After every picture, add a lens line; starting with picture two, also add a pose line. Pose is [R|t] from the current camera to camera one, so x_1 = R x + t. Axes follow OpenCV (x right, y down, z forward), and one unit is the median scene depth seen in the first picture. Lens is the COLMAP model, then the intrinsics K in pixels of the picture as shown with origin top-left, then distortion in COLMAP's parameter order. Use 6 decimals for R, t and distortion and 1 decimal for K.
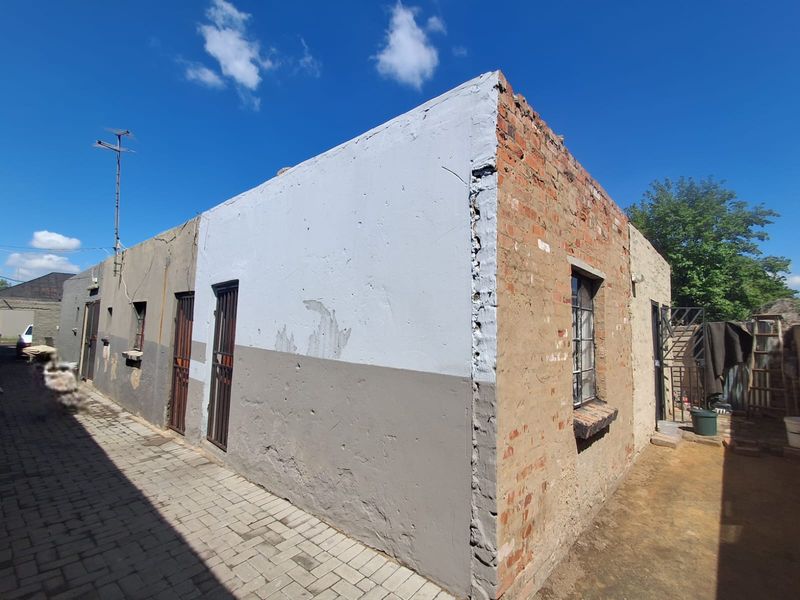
lens RADIAL K [[364.0, 0, 401.4], [0, 364.0, 297.8], [0, 0, 1]] dist [-0.011171, -0.000069]
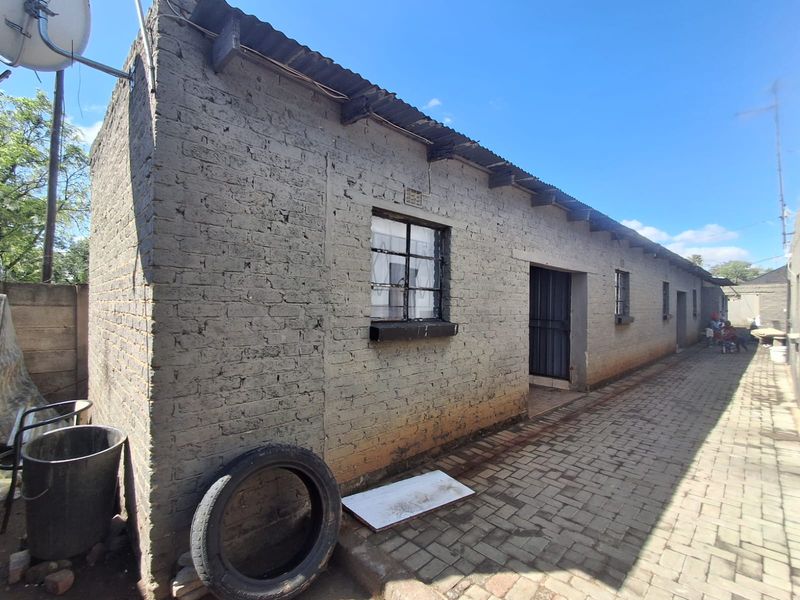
lens RADIAL K [[364.0, 0, 400.6], [0, 364.0, 304.4], [0, 0, 1]] dist [-0.011171, -0.000069]
pose [[-0.073979, -0.022272, -0.997011, 0.379398], [0.079669, 0.996423, -0.028170, 0.066596], [0.994072, -0.081515, -0.071940, 0.315087]]
